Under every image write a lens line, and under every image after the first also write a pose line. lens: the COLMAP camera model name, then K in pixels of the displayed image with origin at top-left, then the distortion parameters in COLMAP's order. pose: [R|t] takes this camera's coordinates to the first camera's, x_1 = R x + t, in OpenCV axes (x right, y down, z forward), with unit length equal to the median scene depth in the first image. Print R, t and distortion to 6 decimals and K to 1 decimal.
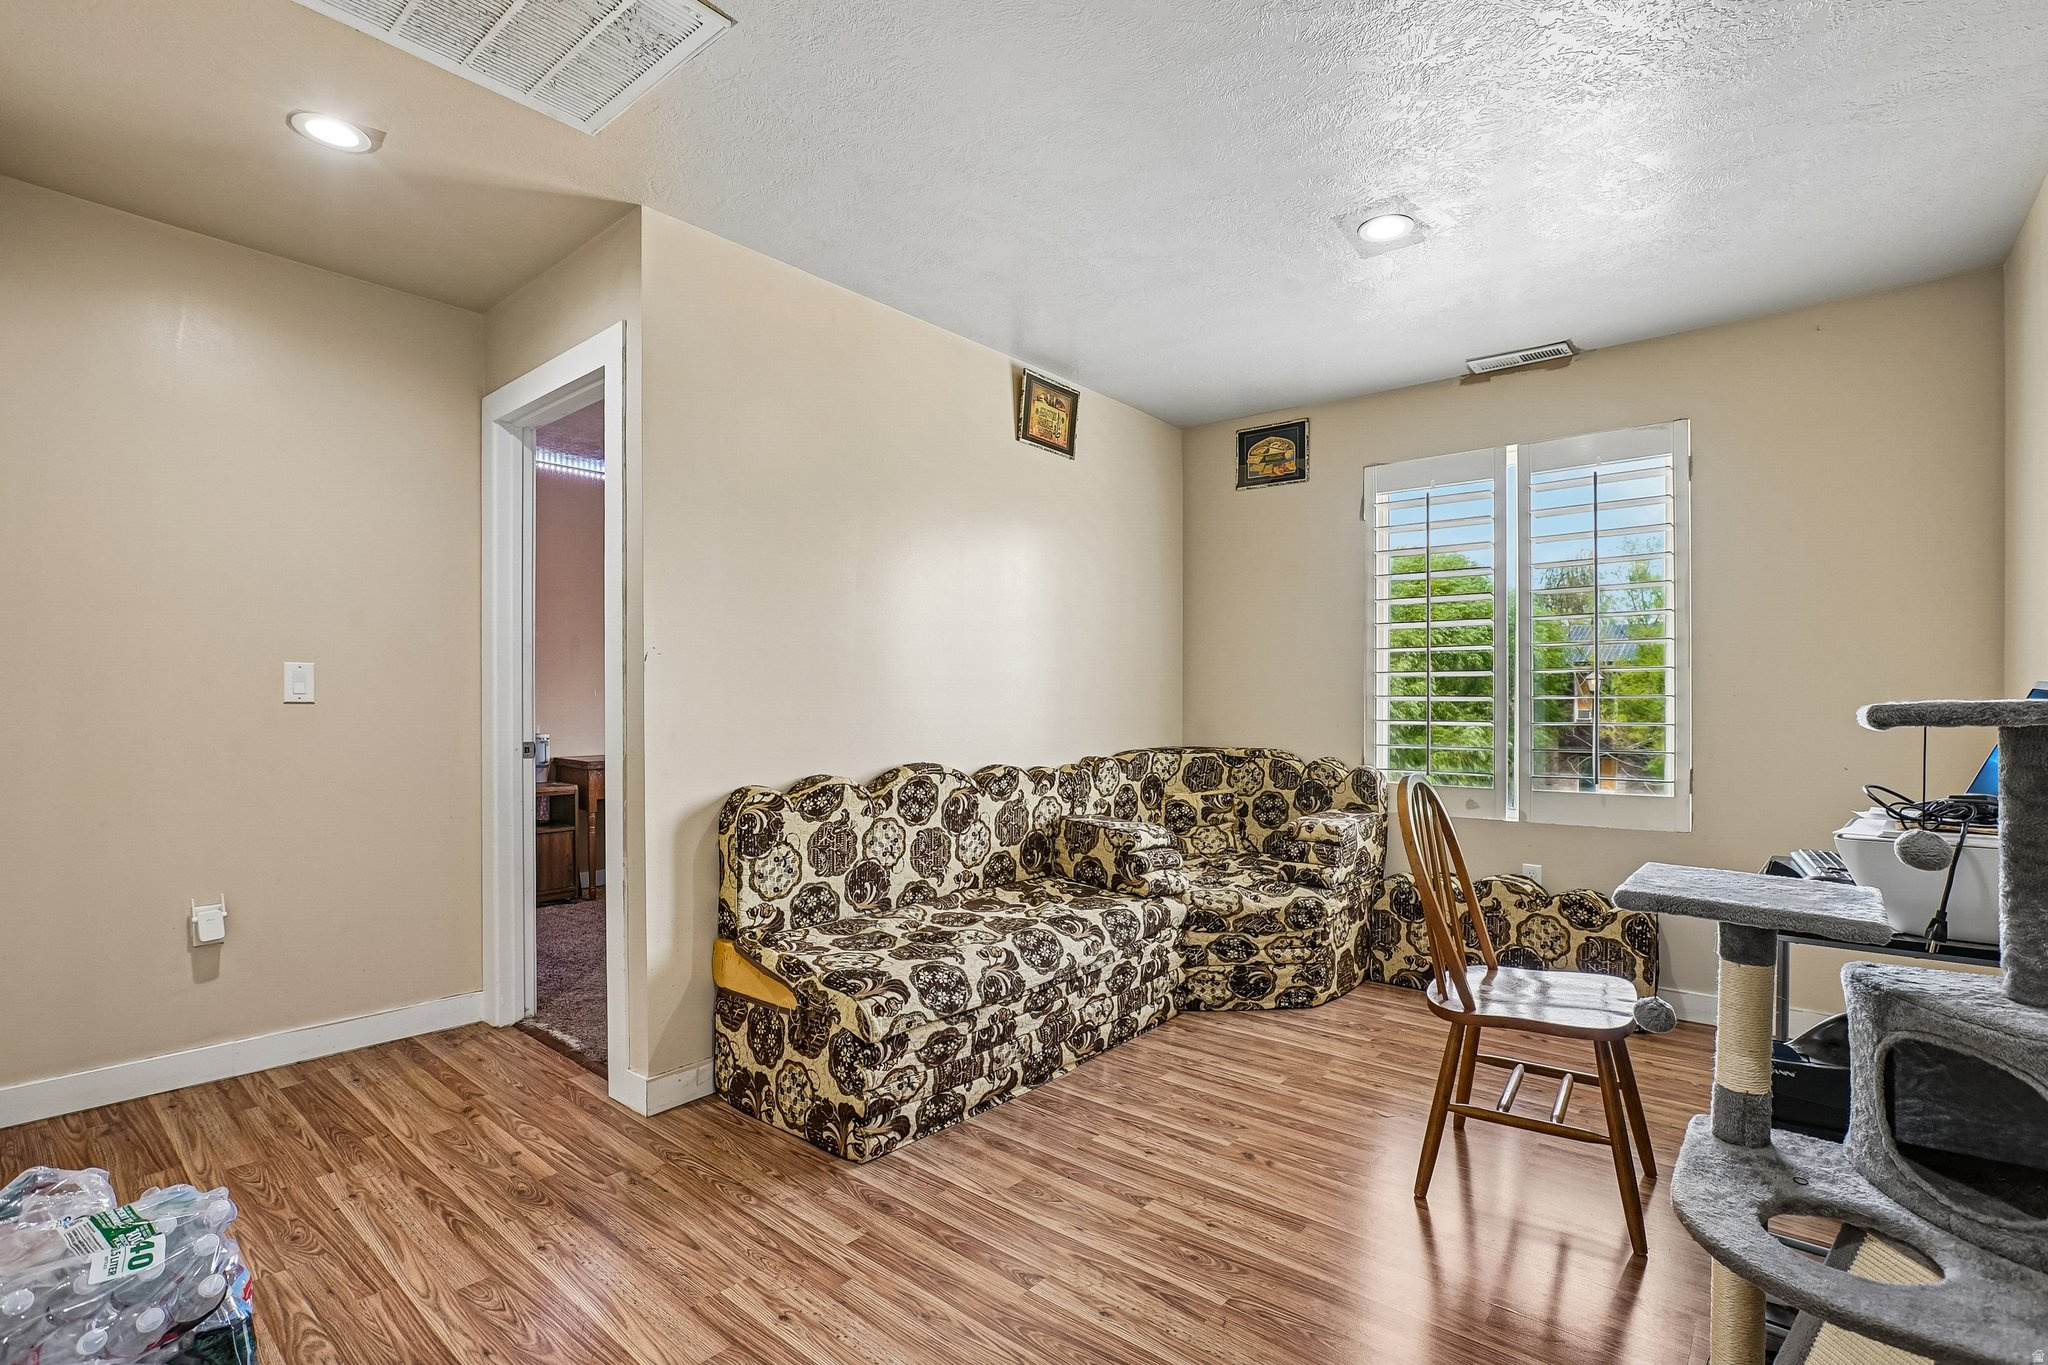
lens RADIAL K [[925.4, 0, 1033.2], [0, 925.4, 700.0], [0, 0, 1]] dist [-0.046155, 0.013290]
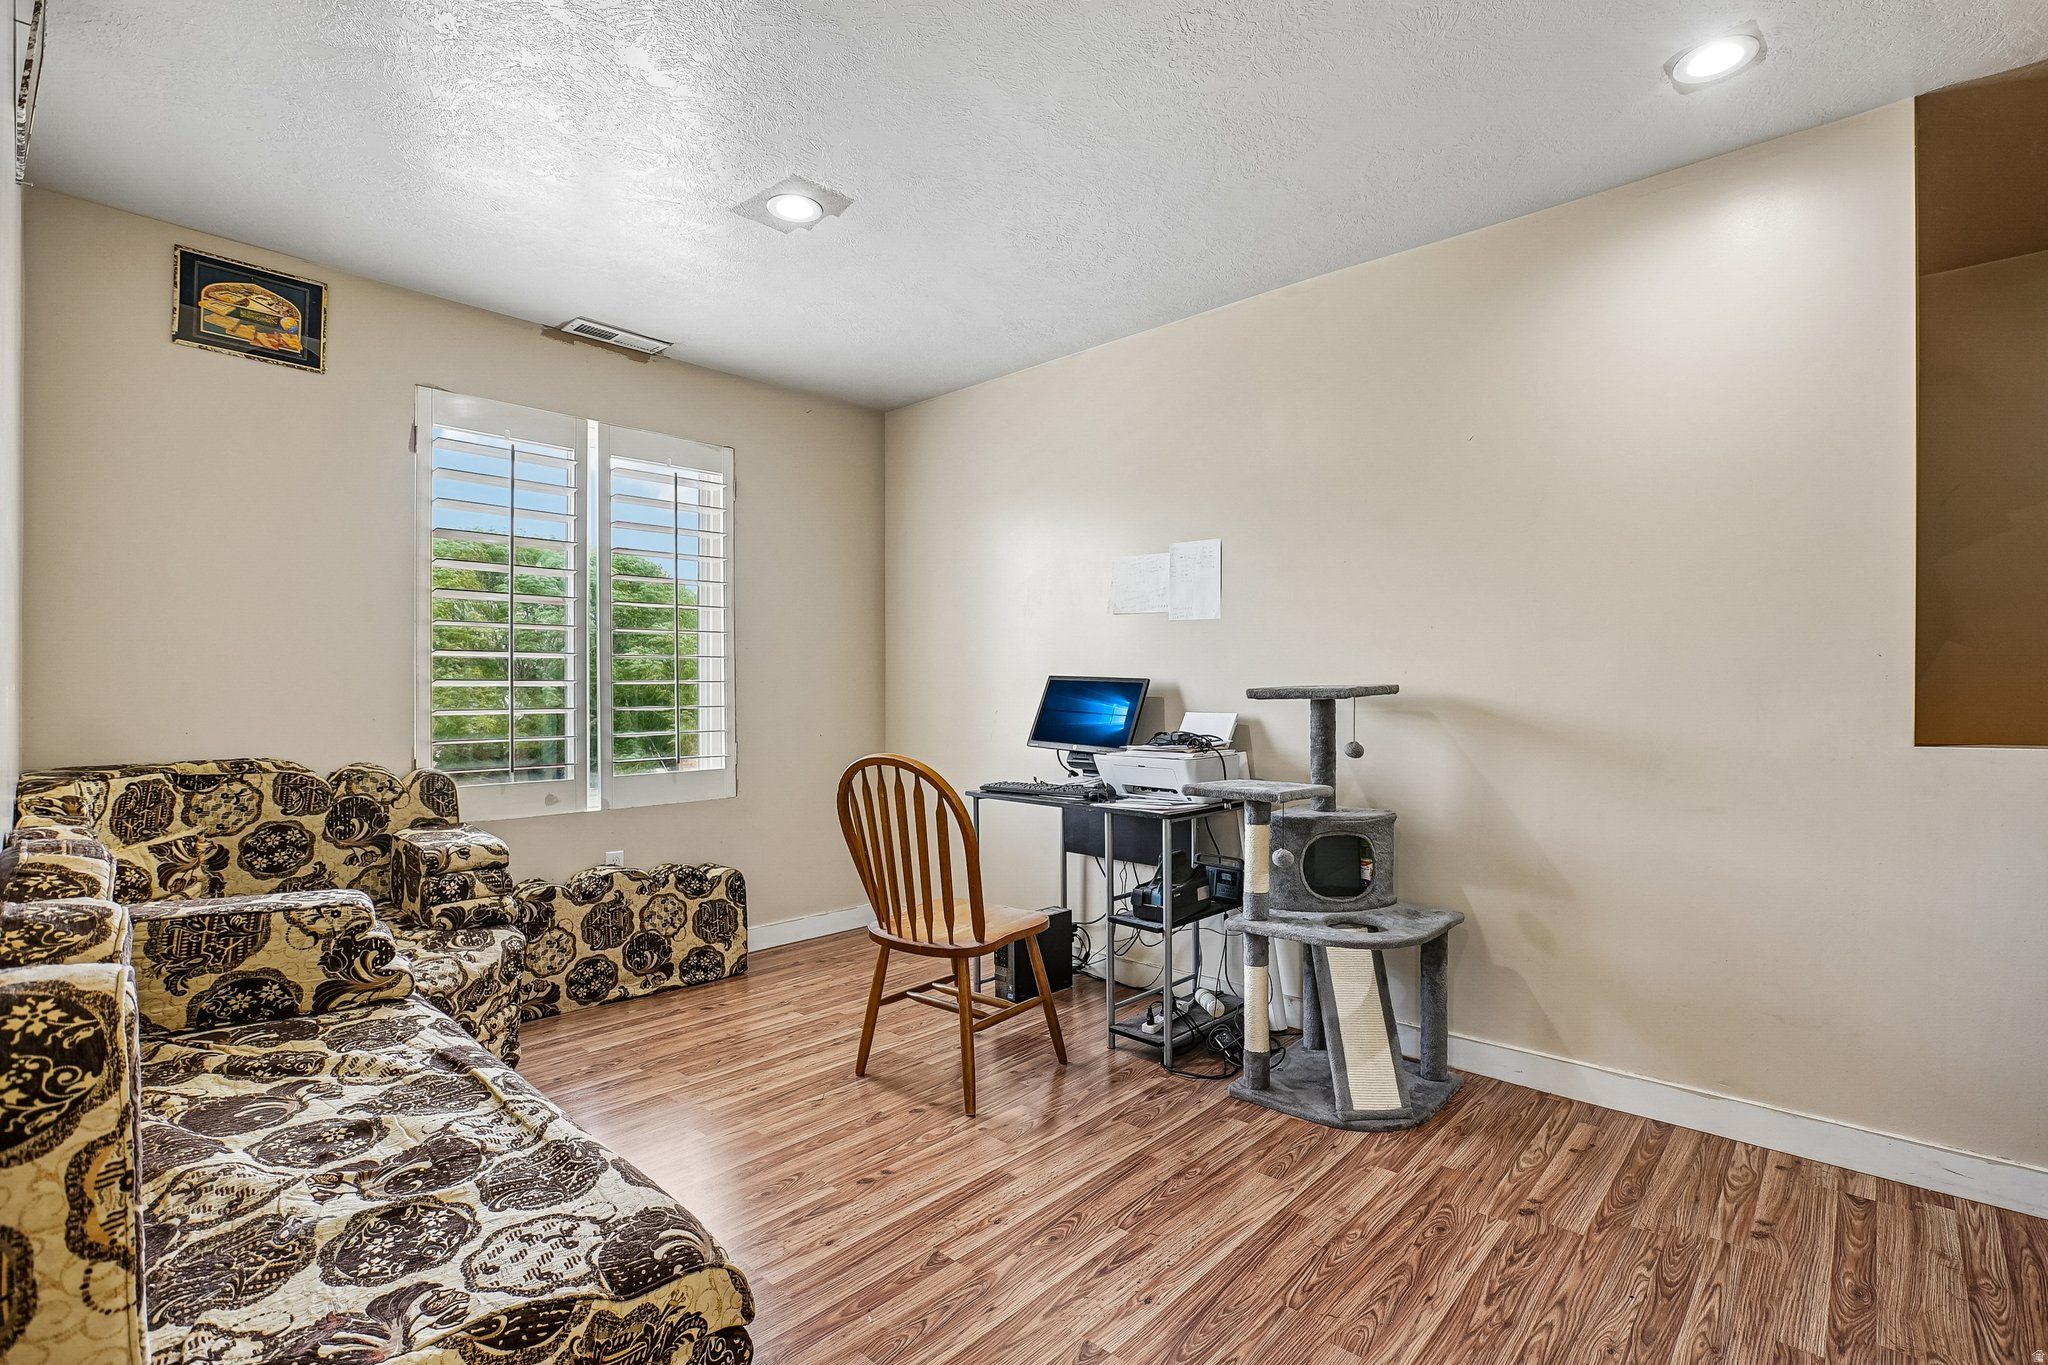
lens RADIAL K [[925.4, 0, 1033.2], [0, 925.4, 700.0], [0, 0, 1]] dist [-0.046155, 0.013290]
pose [[0.063917, -0.012757, 0.997874, -0.407719], [-0.002818, 0.999912, 0.012963, 0.001199], [-0.997951, -0.003641, 0.063875, 0.471755]]
